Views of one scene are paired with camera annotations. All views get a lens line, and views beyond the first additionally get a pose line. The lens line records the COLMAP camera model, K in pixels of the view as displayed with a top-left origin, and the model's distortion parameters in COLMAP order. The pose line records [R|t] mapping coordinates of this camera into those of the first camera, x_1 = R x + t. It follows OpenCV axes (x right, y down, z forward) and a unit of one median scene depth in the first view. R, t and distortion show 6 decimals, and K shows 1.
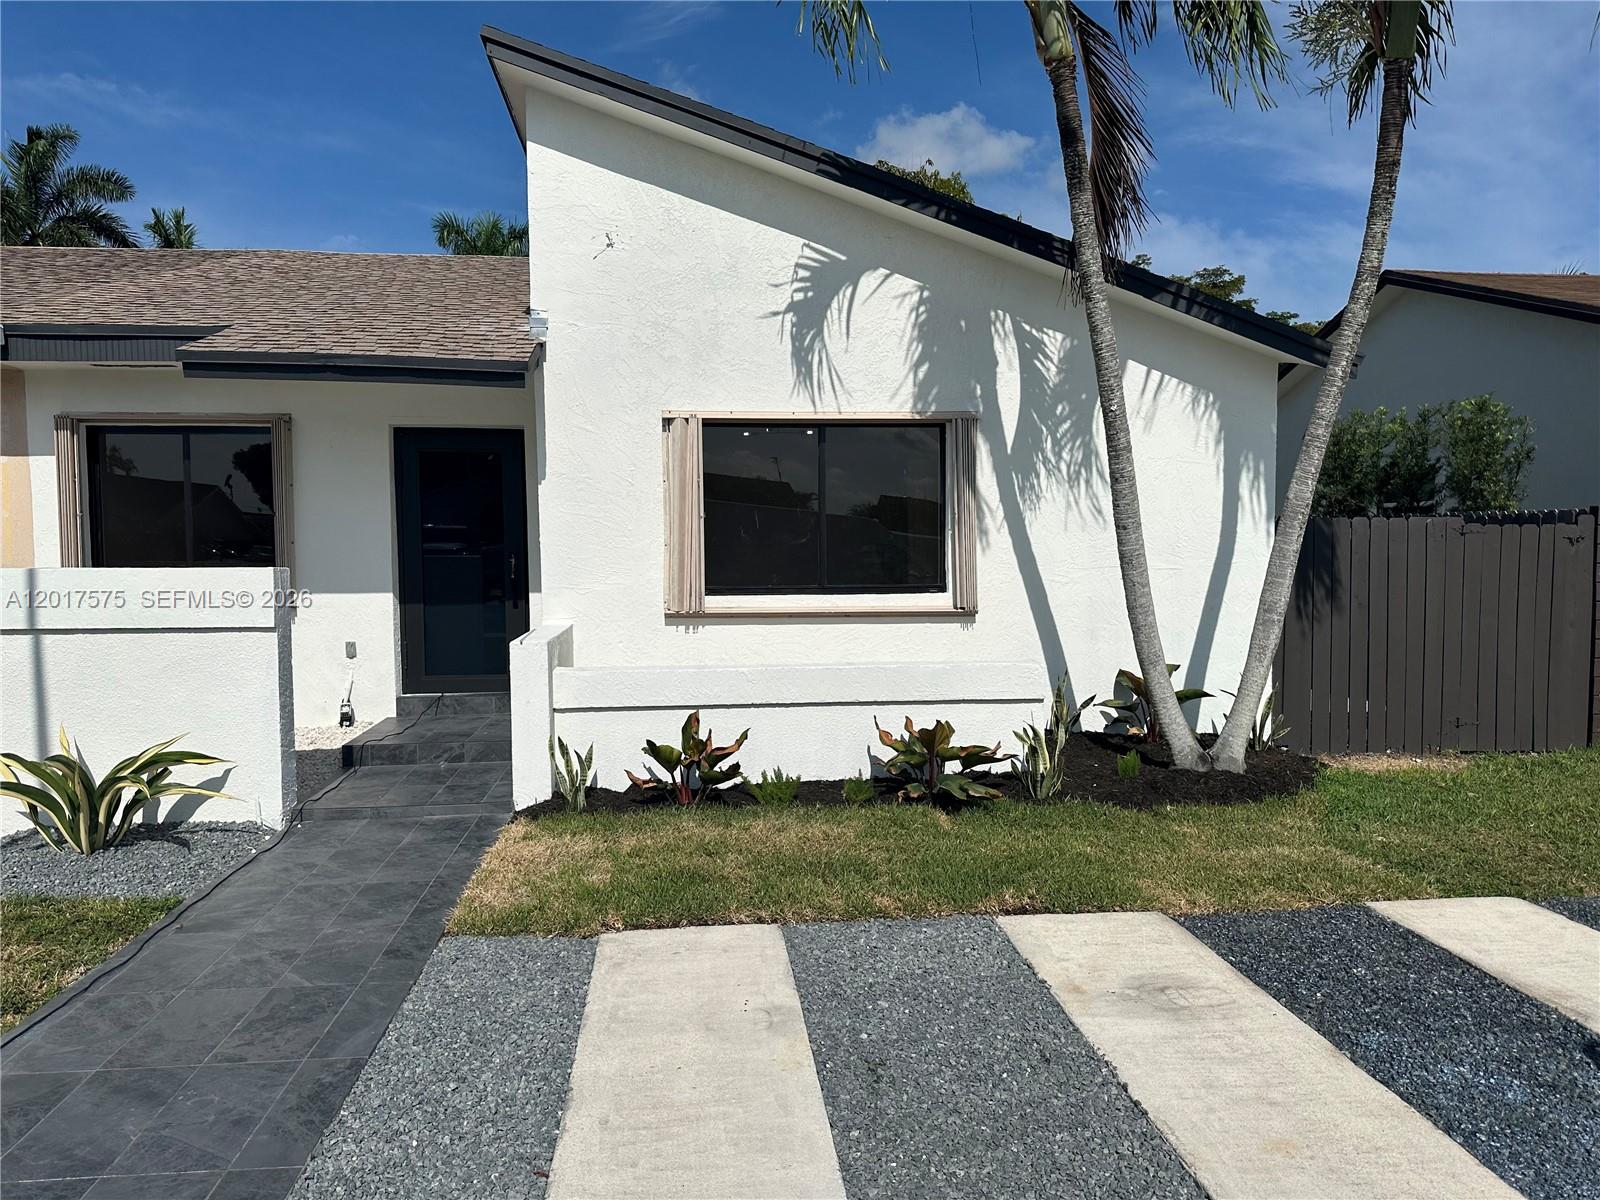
lens RADIAL K [[1137.4, 0, 799.8], [0, 1137.4, 598.9], [0, 0, 1]] dist [0.053615, -0.059301]
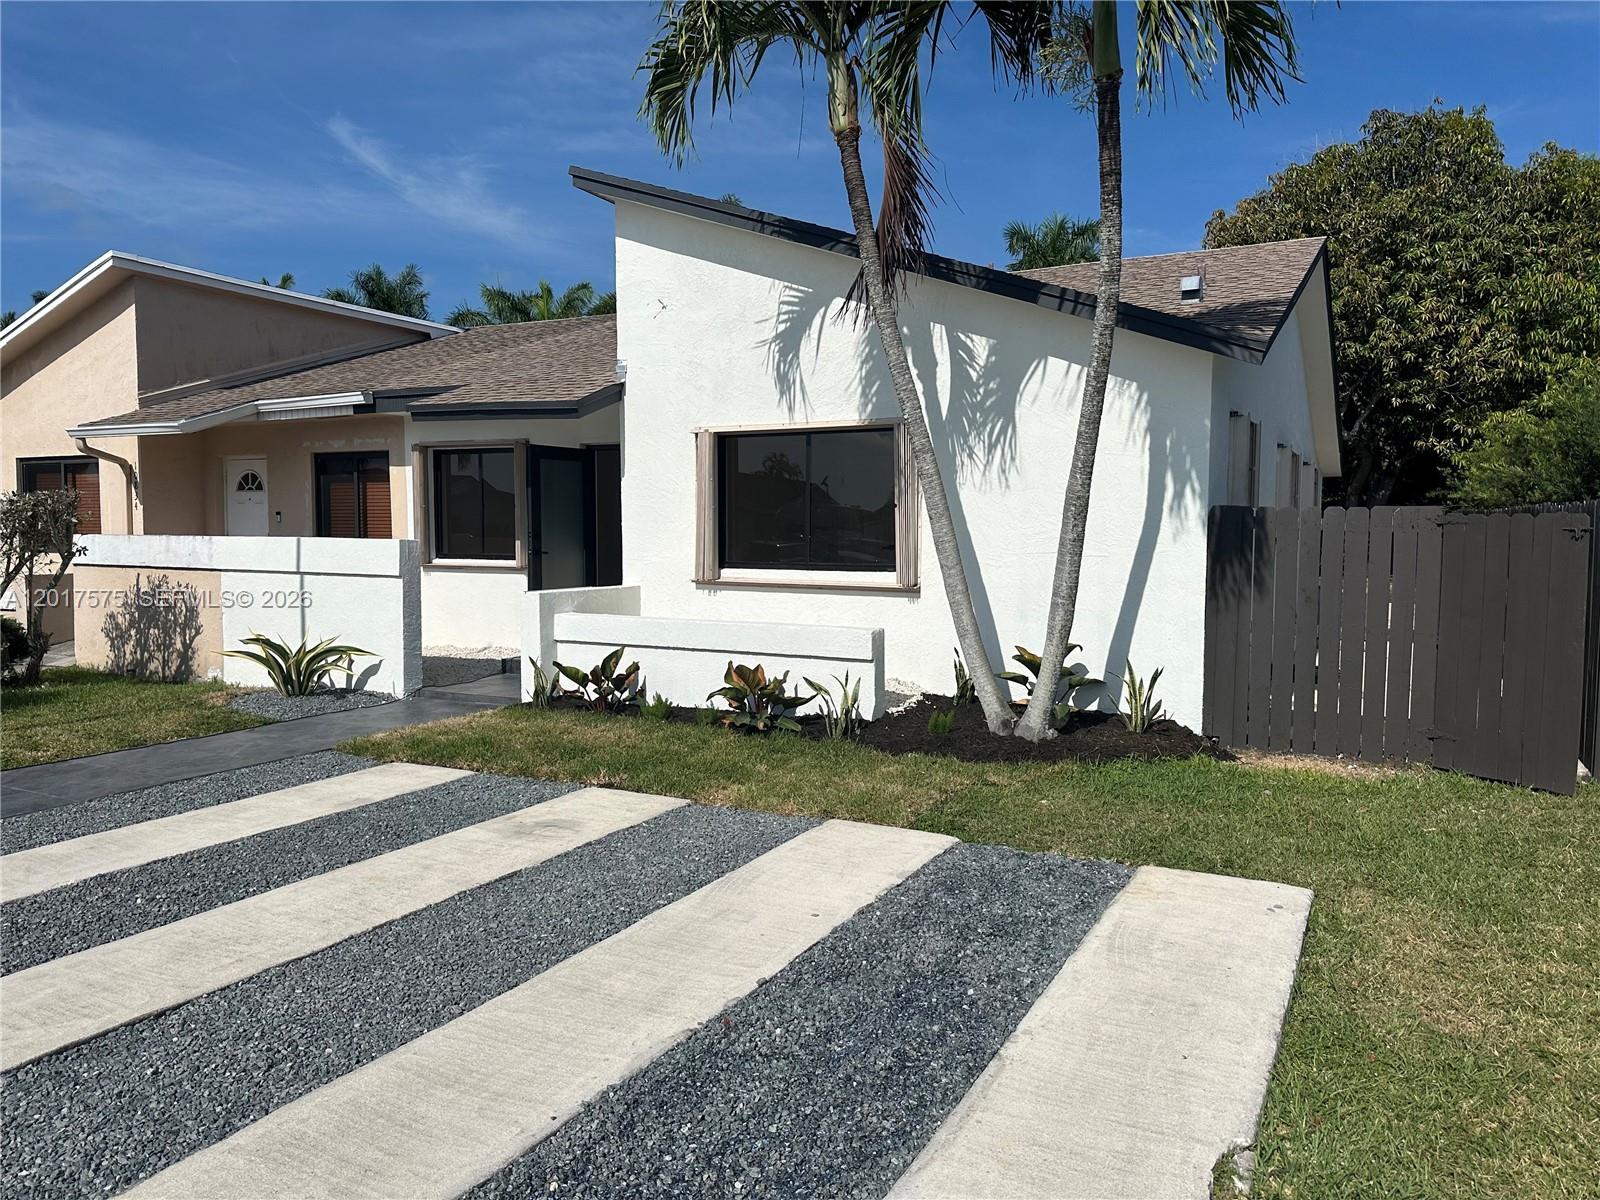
lens RADIAL K [[1137.4, 0, 811.4], [0, 1137.4, 607.5], [0, 0, 1]] dist [0.053615, -0.059301]
pose [[0.829304, 0.046147, -0.556889, 0.740062], [-0.037183, 0.998933, 0.027405, 0.003075], [0.557560, -0.002020, 0.830134, -0.016769]]
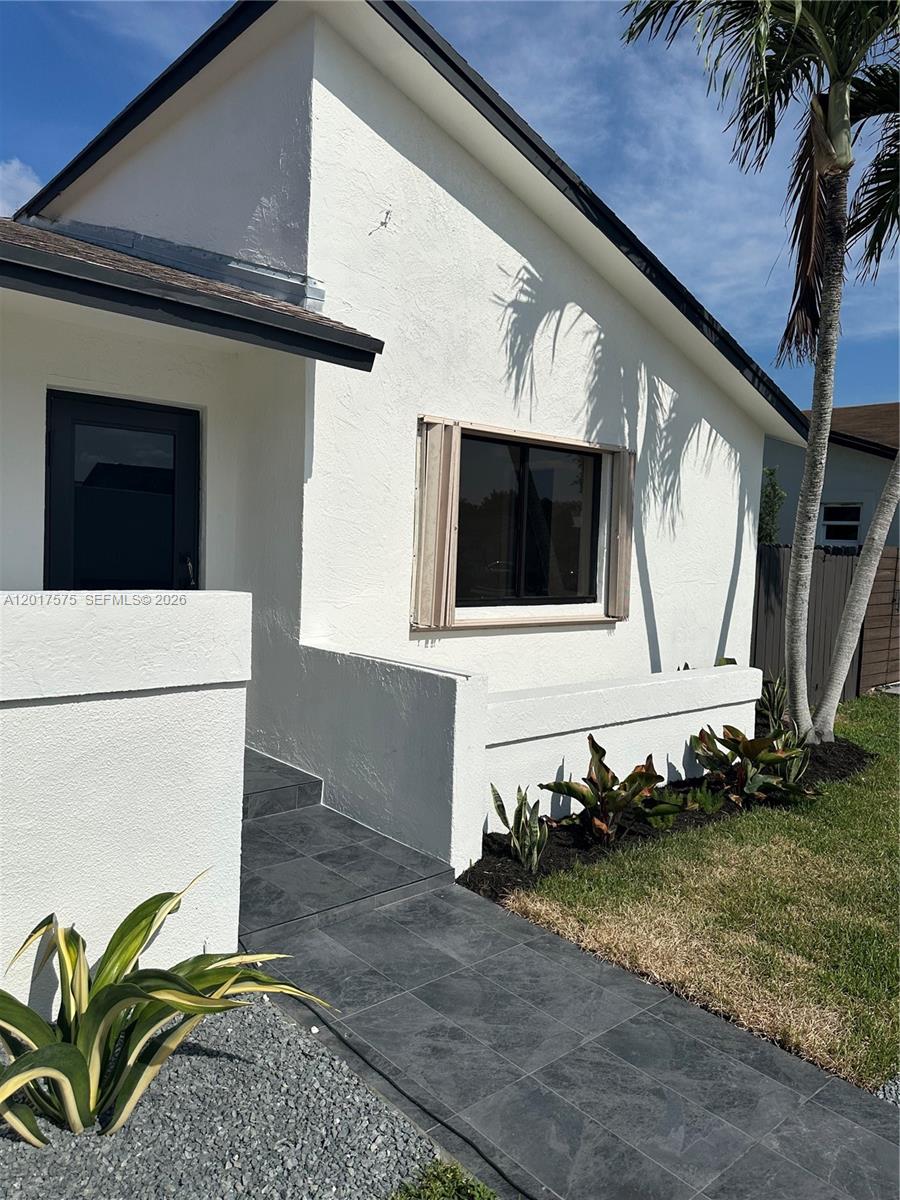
lens RADIAL K [[853.0, 0, 454.2], [0, 853.0, 588.1], [0, 0, 1]] dist [0.053615, -0.059301]
pose [[0.816632, 0.003994, 0.577145, -0.505981], [-0.011195, 0.999898, 0.008922, -0.027468], [-0.577050, -0.013747, 0.816593, 0.404200]]
